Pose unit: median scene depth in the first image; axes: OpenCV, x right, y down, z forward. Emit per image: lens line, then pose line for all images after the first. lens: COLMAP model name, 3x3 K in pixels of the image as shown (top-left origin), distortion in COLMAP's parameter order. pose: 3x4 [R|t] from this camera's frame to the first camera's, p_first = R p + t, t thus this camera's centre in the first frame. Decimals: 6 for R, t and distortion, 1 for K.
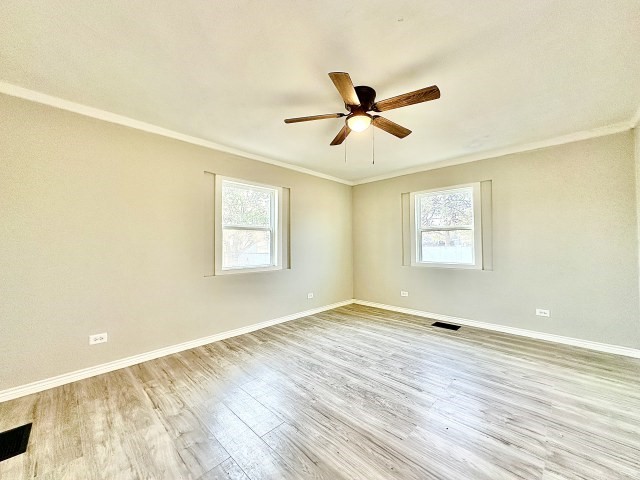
lens RADIAL K [[253.8, 0, 319.0], [0, 253.8, 240.1], [0, 0, 1]] dist [0.000519, 0.000114]
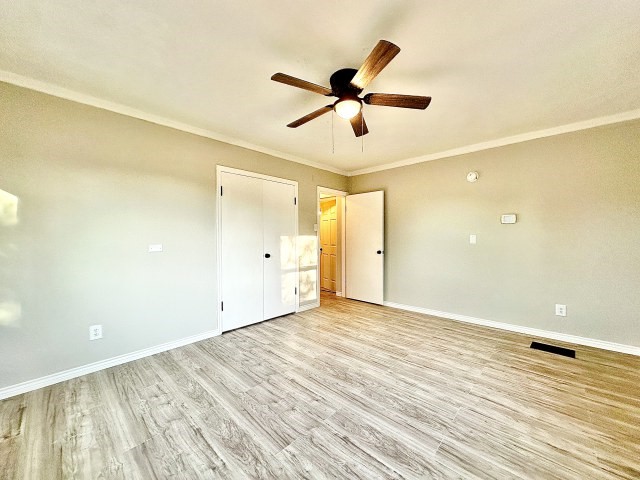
lens RADIAL K [[253.8, 0, 319.0], [0, 253.8, 240.1], [0, 0, 1]] dist [0.000519, 0.000114]
pose [[-0.999878, 0.010739, -0.011346, 0.290955], [0.010774, 0.999937, -0.003009, 0.022422], [0.011313, -0.003130, -0.999931, 2.002971]]
